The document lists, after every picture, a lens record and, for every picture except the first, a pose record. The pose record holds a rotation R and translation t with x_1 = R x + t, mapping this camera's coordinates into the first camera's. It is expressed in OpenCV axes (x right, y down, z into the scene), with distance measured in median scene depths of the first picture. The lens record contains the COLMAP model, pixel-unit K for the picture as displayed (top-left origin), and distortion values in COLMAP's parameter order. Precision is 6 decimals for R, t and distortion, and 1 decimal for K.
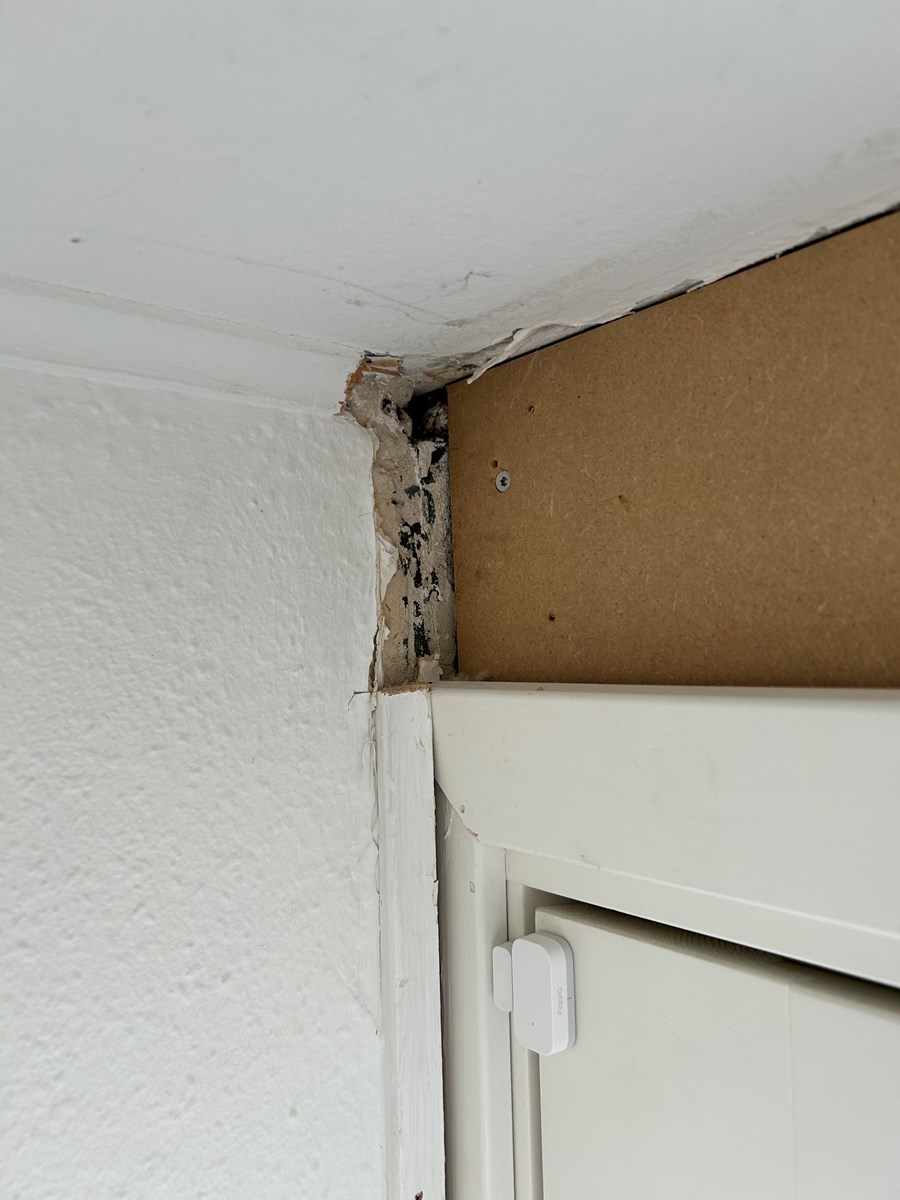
lens RADIAL K [[994.0, 0, 450.0], [0, 994.0, 600.0], [0, 0, 1]] dist [0.001122, -0.067227]
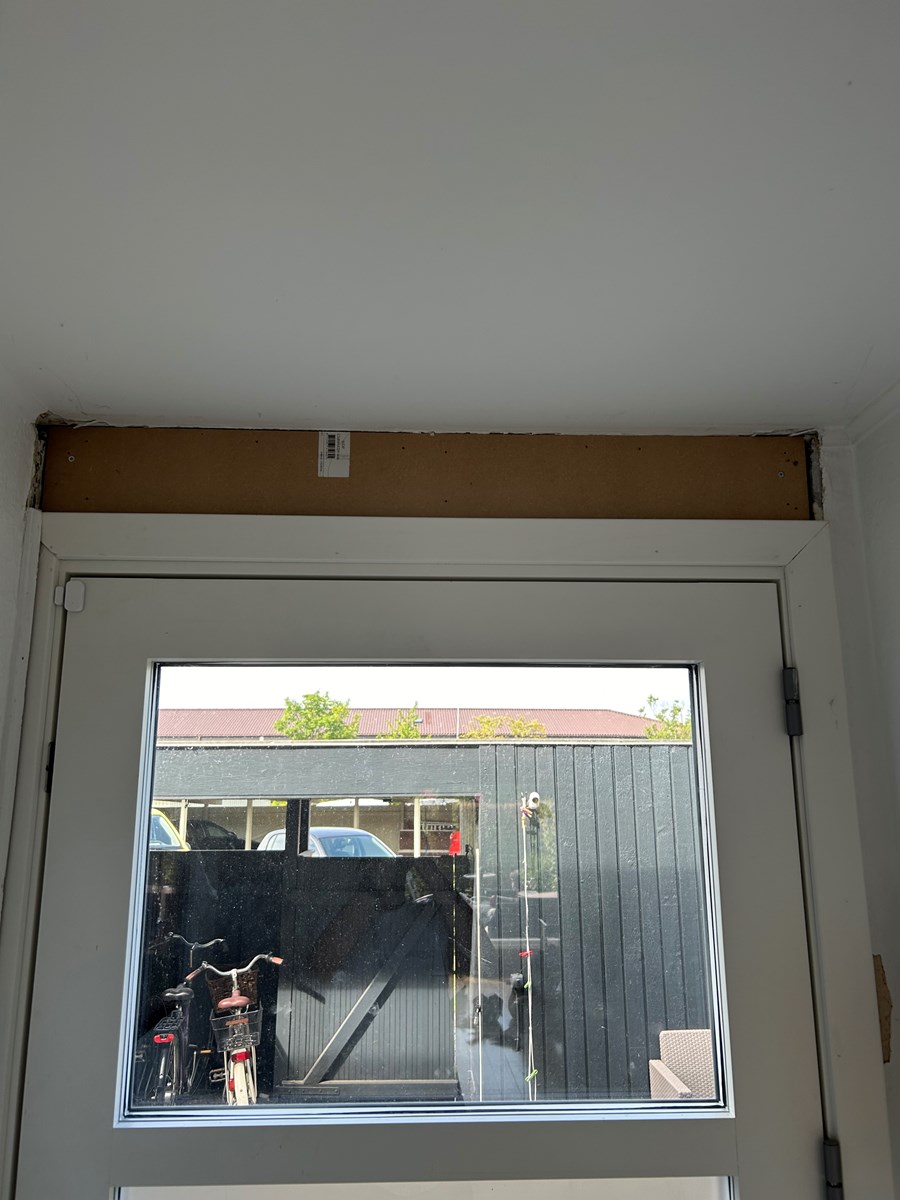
lens RADIAL K [[994.0, 0, 450.0], [0, 994.0, 600.0], [0, 0, 1]] dist [0.001122, -0.067227]
pose [[0.545876, 0.228612, 0.806075, -1.878213], [-0.054045, 0.969660, -0.238408, 1.093732], [-0.836121, 0.086577, 0.541669, -1.881952]]
